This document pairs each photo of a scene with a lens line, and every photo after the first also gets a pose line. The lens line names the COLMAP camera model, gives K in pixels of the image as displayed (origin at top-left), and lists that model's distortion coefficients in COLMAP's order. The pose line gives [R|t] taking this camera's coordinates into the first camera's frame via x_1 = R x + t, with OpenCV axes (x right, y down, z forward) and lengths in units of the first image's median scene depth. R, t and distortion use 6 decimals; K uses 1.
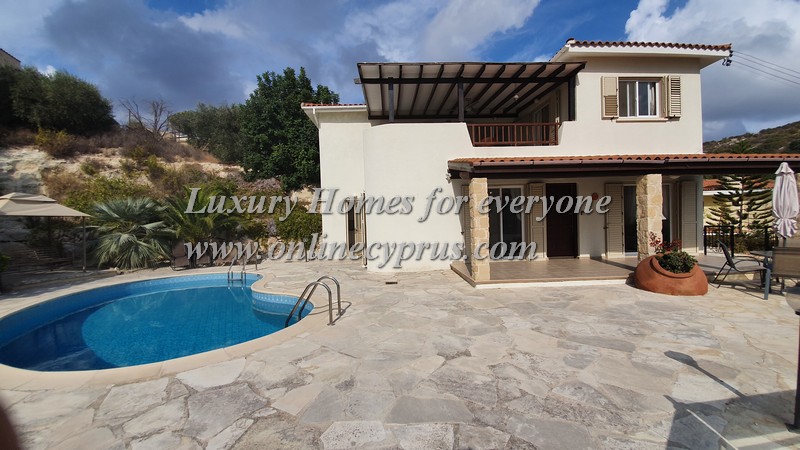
lens RADIAL K [[318.0, 0, 403.6], [0, 318.0, 226.6], [0, 0, 1]] dist [0.023242, -0.019987]
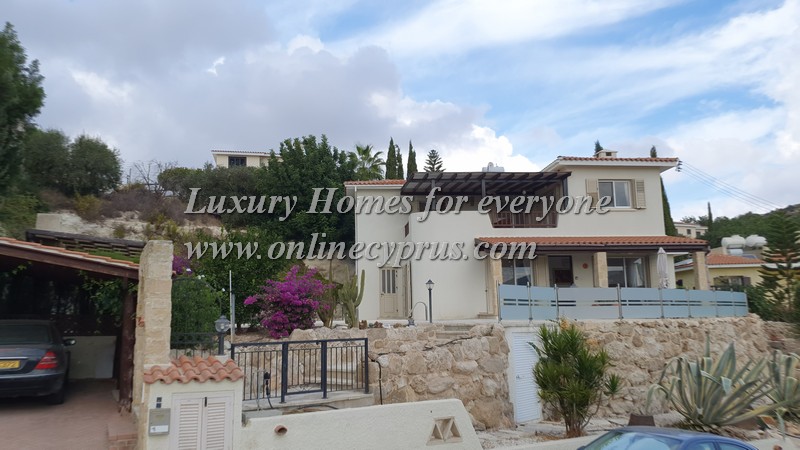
lens RADIAL K [[622.2, 0, 383.3], [0, 622.2, 233.5], [0, 0, 1]] dist [0.013619, -0.000527]
pose [[0.999608, 0.016064, 0.022929, -0.403069], [-0.012410, 0.988386, -0.151460, 0.233147], [-0.025095, 0.151116, 0.988197, -2.079348]]
